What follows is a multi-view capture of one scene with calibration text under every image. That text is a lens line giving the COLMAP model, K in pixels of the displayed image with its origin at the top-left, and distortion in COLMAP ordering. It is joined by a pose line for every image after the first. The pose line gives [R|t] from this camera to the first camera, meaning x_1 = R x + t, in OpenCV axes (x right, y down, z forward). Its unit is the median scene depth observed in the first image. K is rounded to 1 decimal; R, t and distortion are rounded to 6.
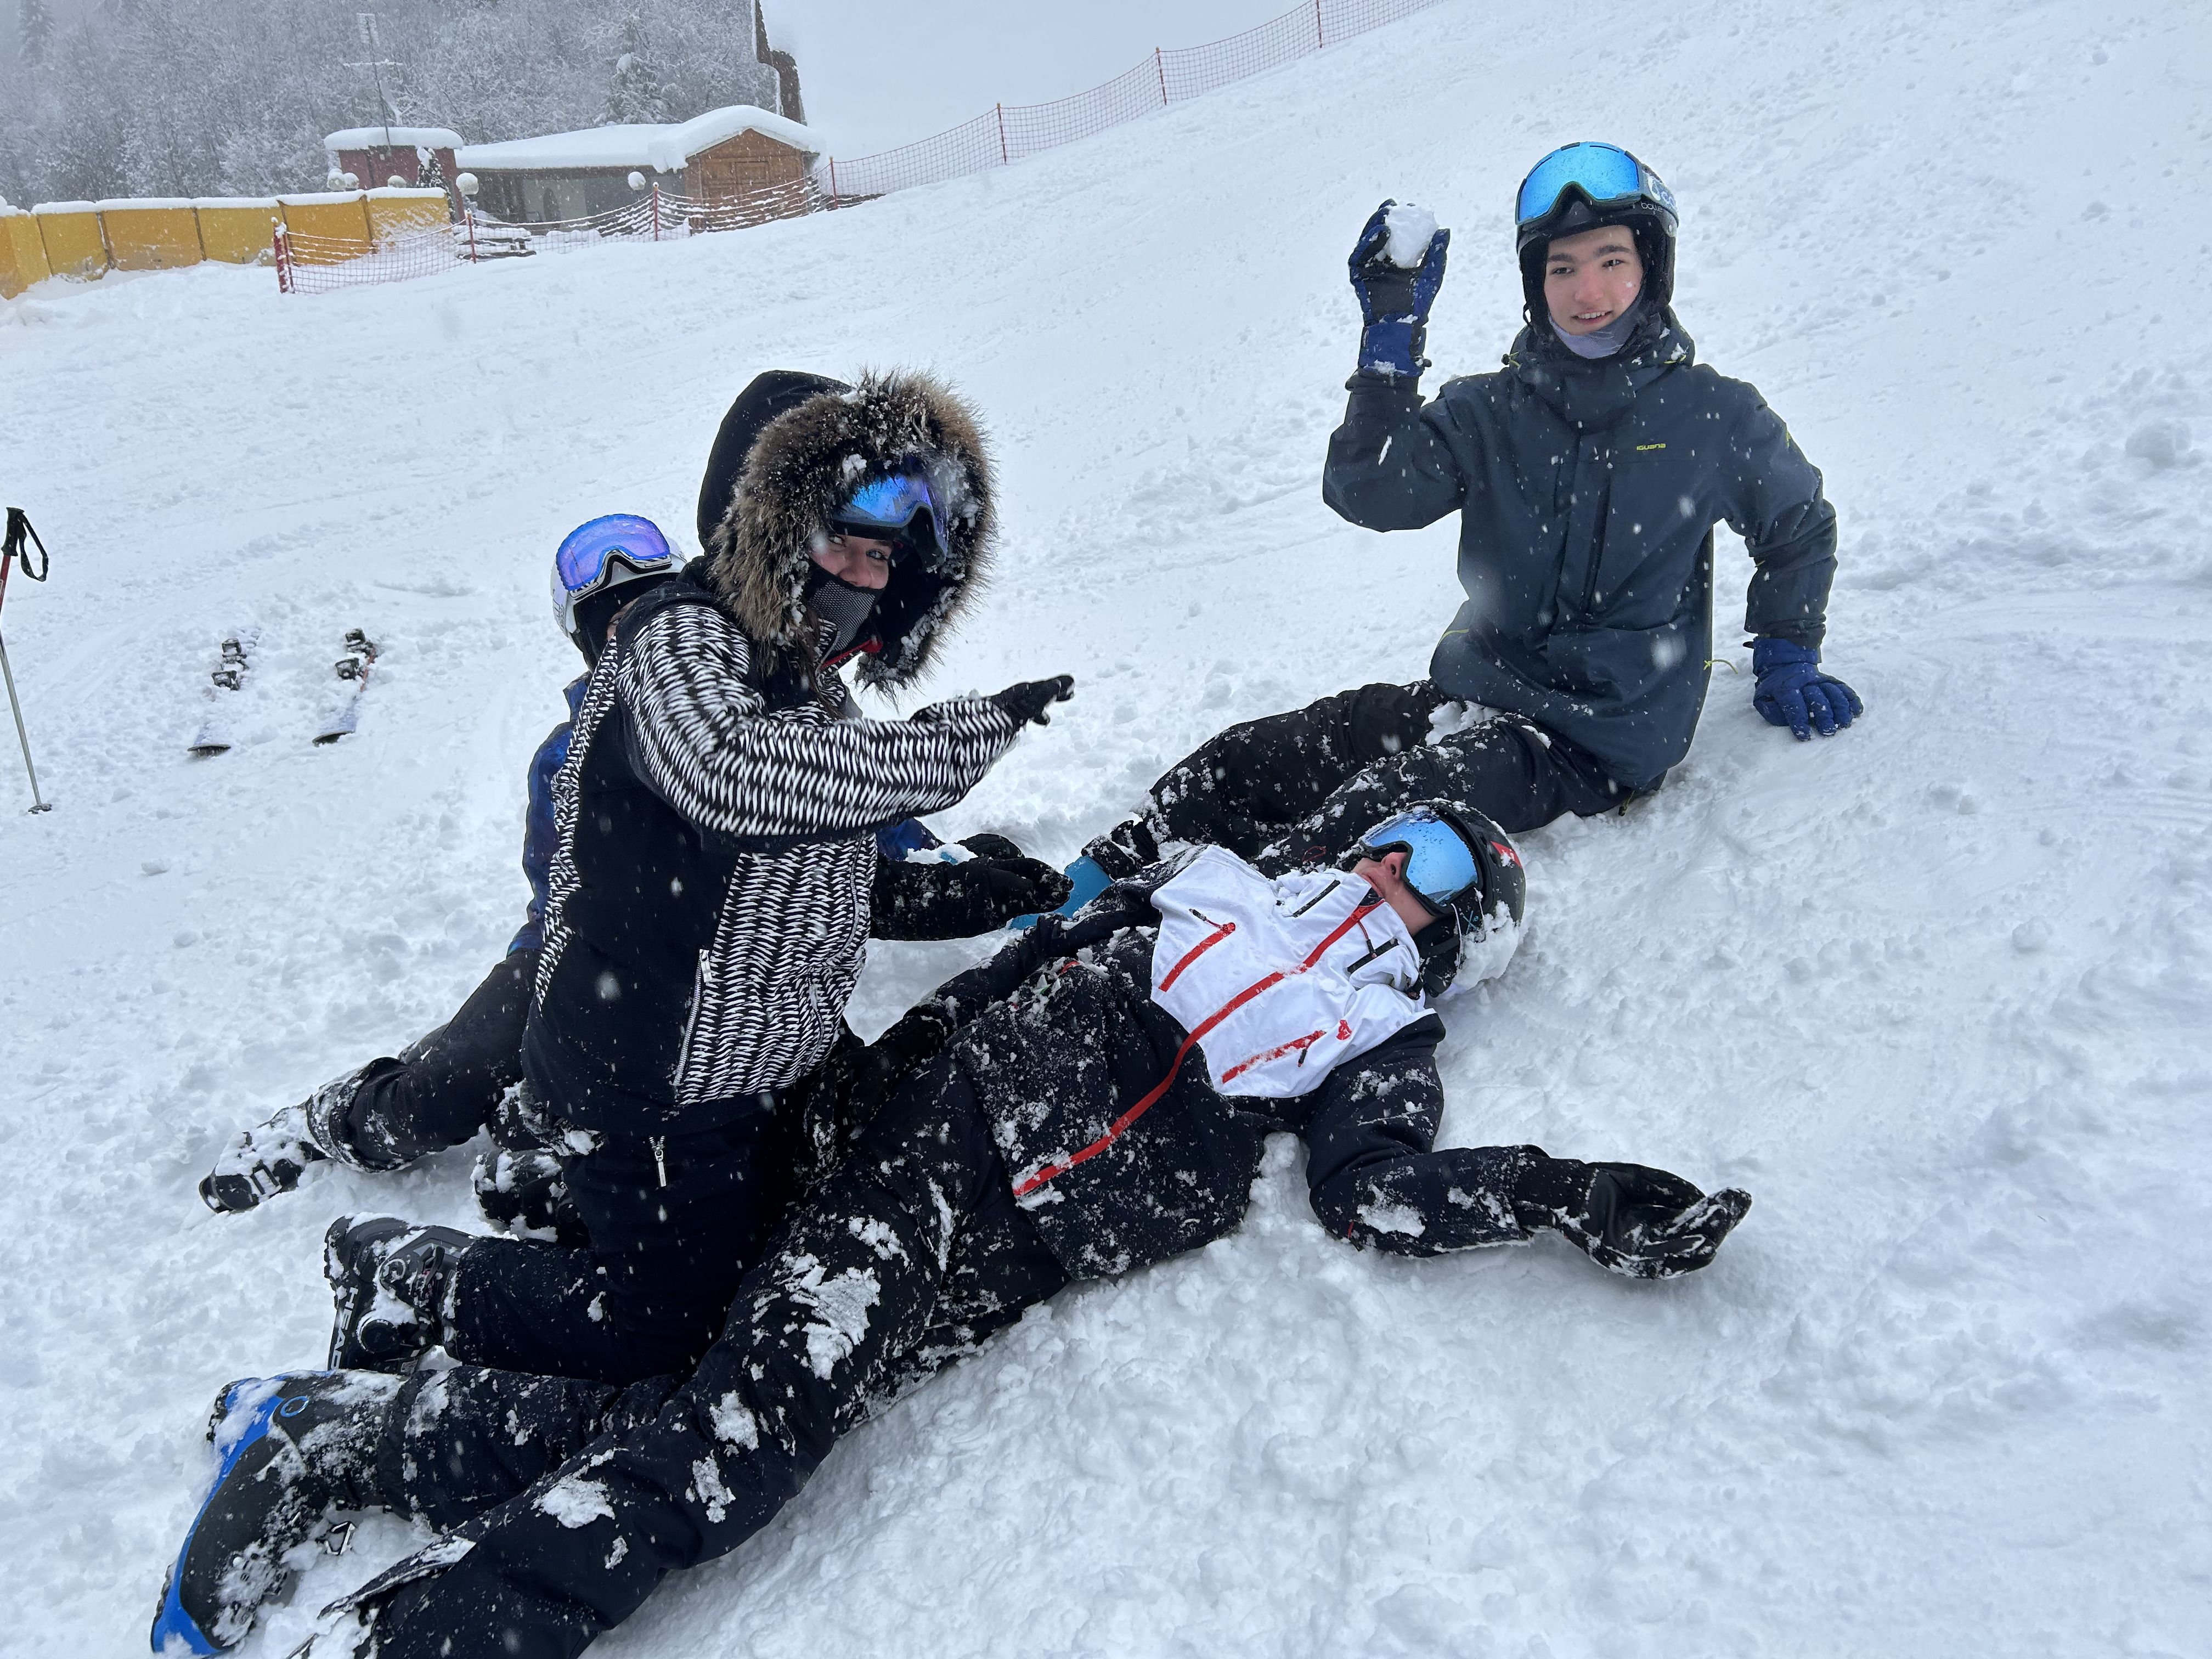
lens RADIAL K [[1636.5, 0, 1106.0], [0, 1636.5, 829.5], [0, 0, 1]] dist [0.009181, -0.000810]
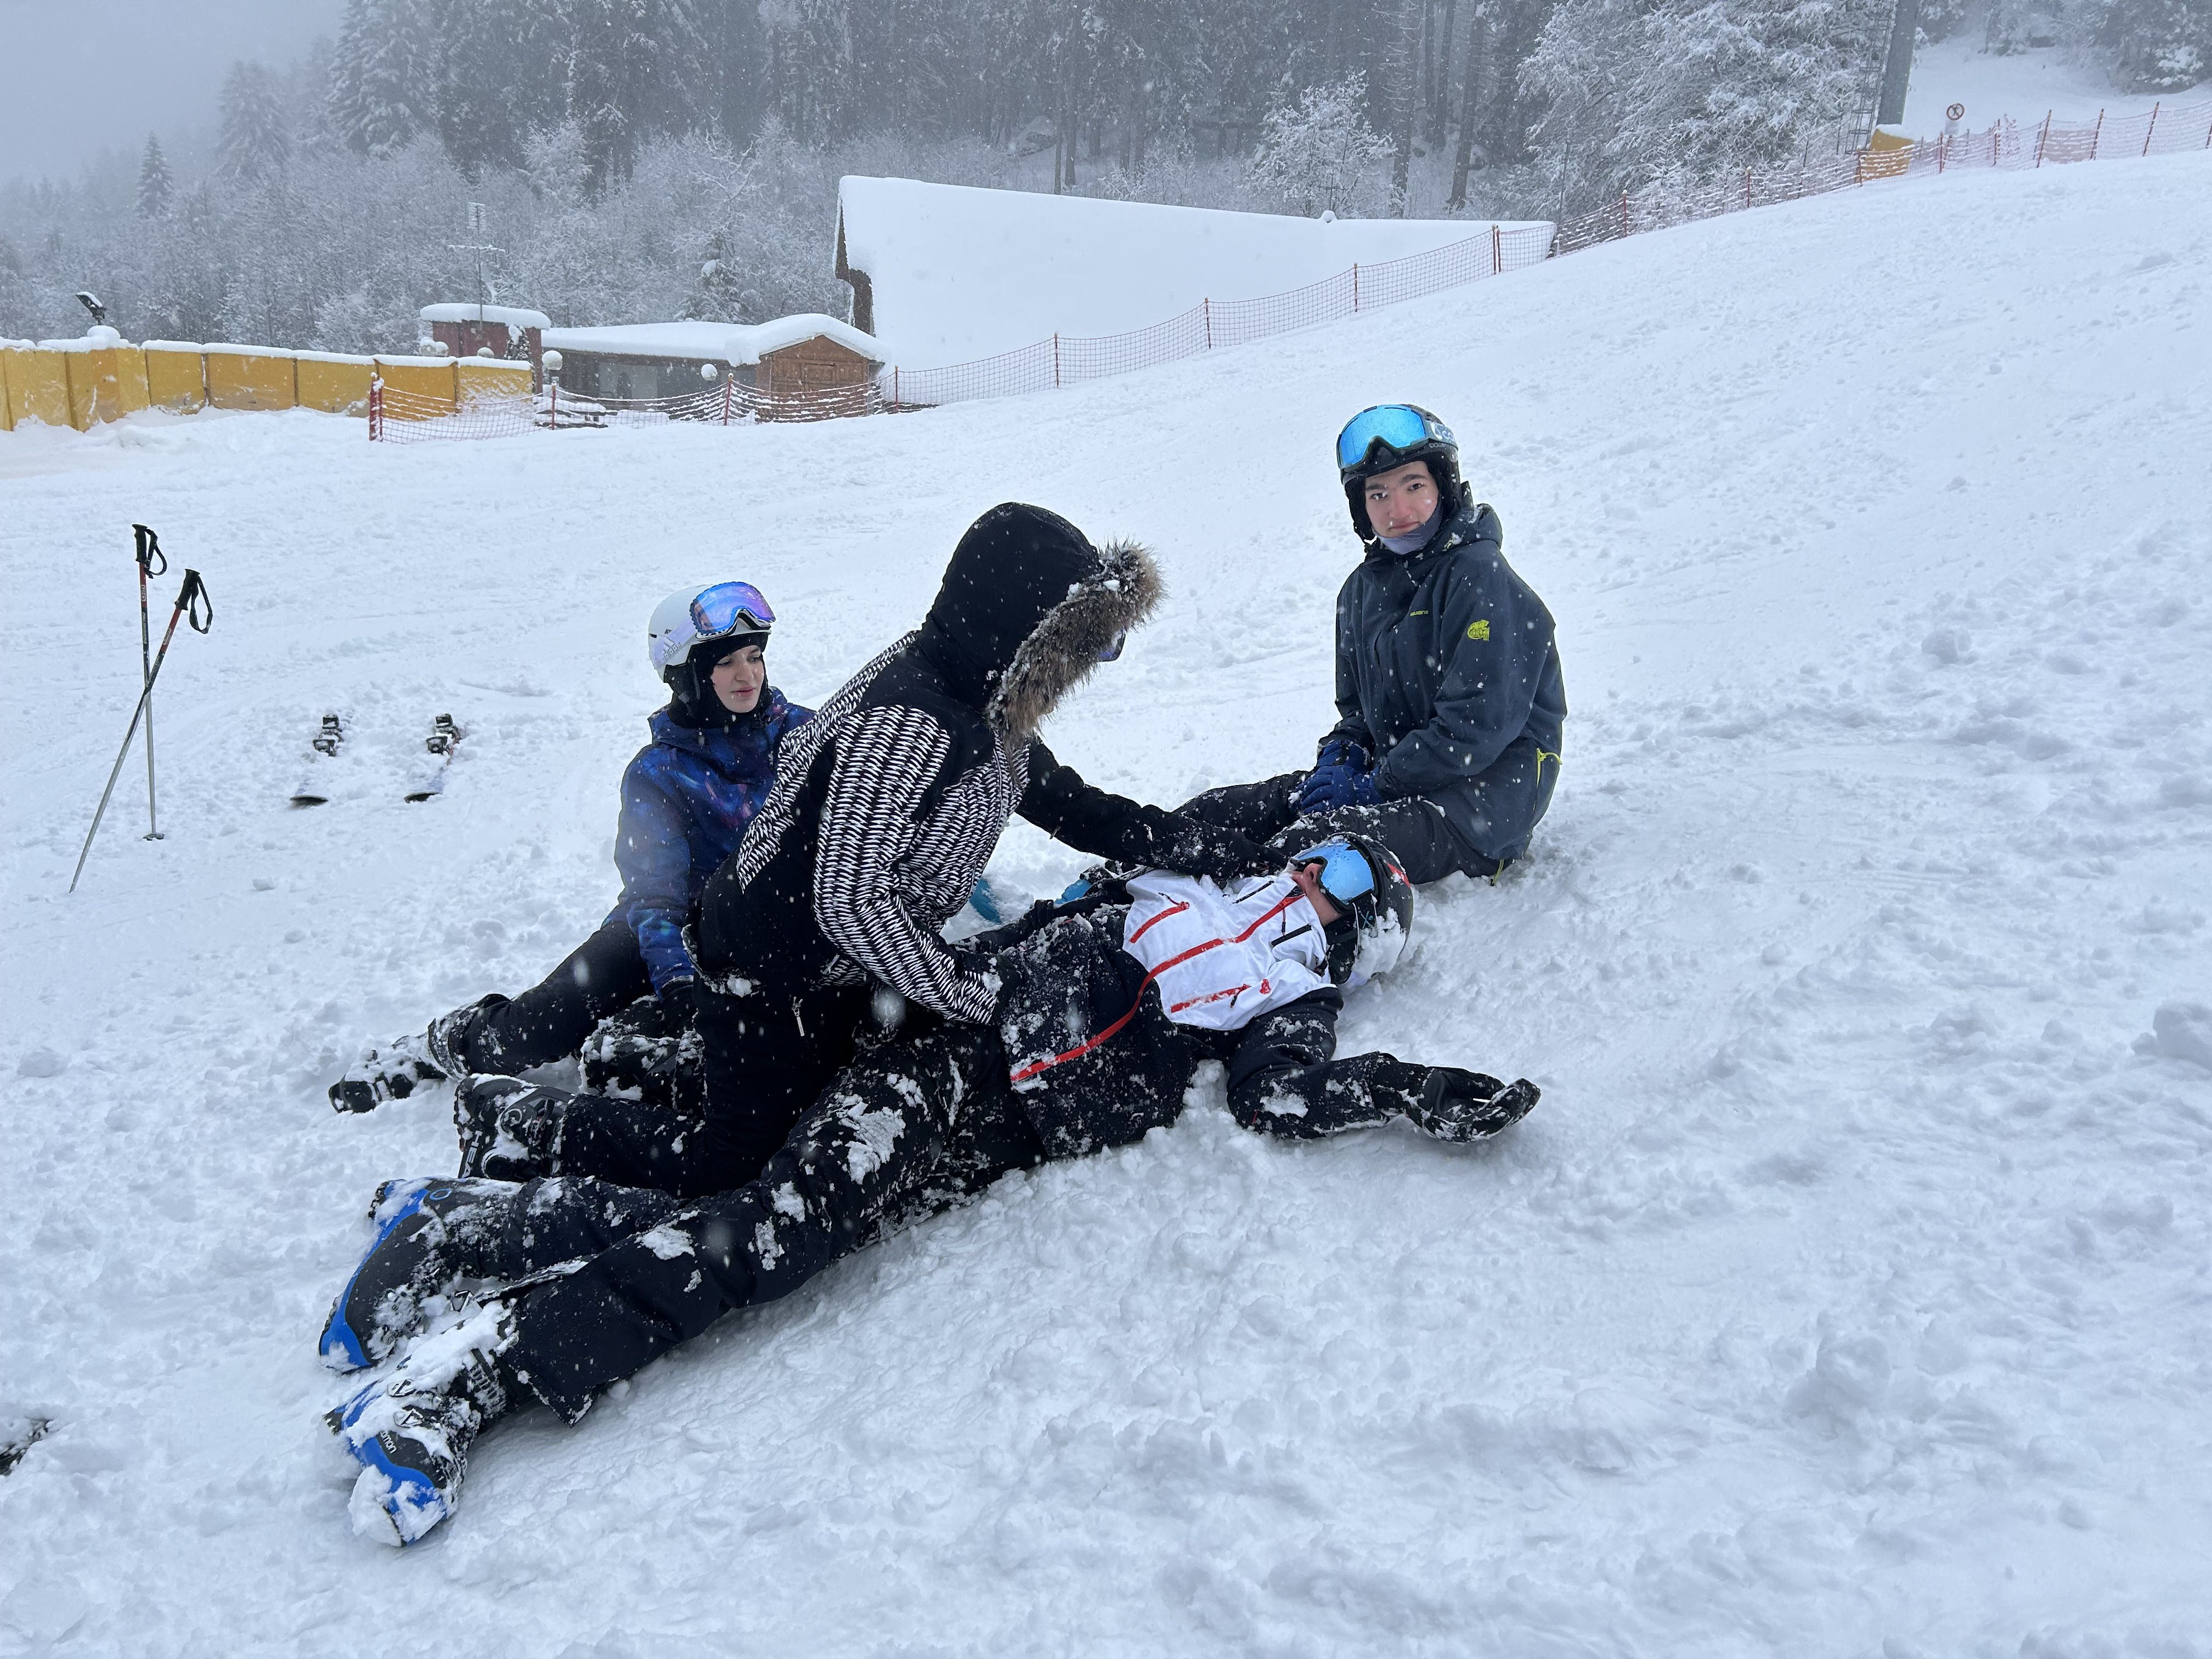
lens RADIAL K [[1646.5, 0, 1123.3], [0, 1646.5, 814.2], [0, 0, 1]] dist [0.020439, -0.031480]
pose [[0.995993, 0.089274, 0.005297, 0.007718], [-0.087659, 0.986281, -0.139879, 0.116328], [-0.017711, 0.138855, 0.990154, -0.216050]]
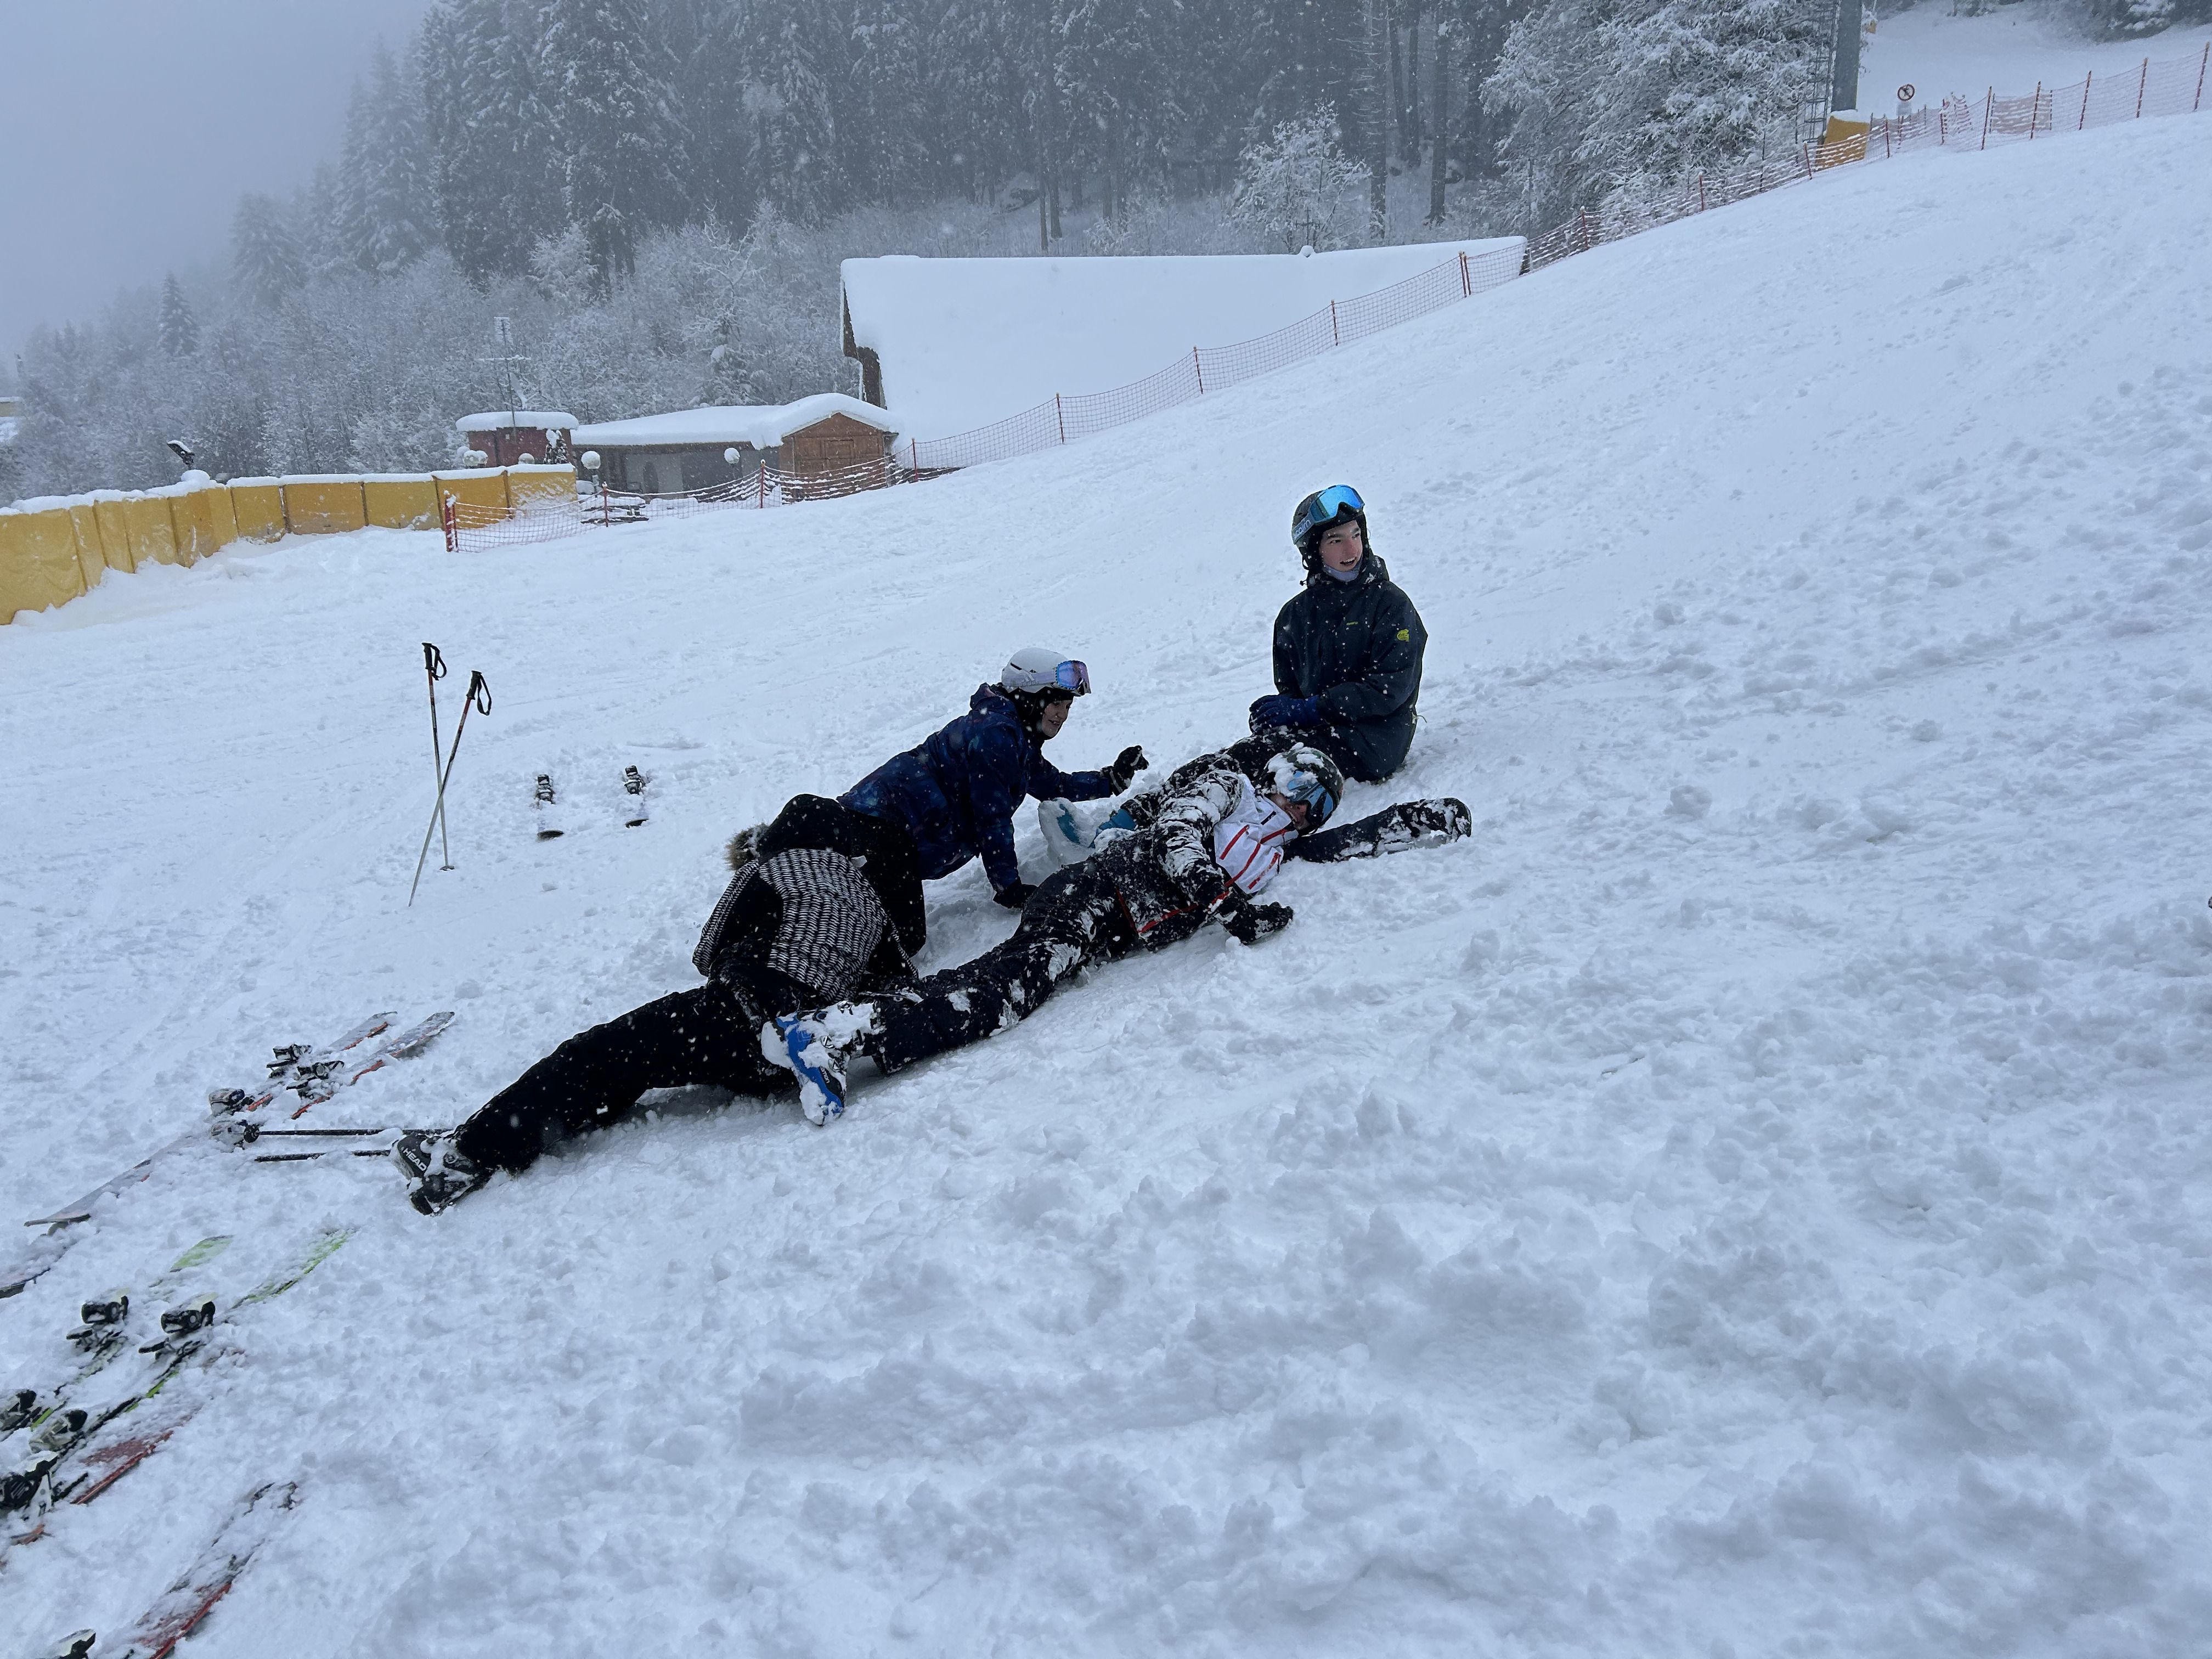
lens RADIAL K [[1703.7, 0, 1064.2], [0, 1703.7, 833.6], [0, 0, 1]] dist [0.028195, -0.048194]
pose [[0.998634, 0.006072, -0.051901, 0.022771], [-0.013945, 0.988173, -0.152708, 0.310811], [0.050360, 0.153223, 0.986908, -0.907114]]
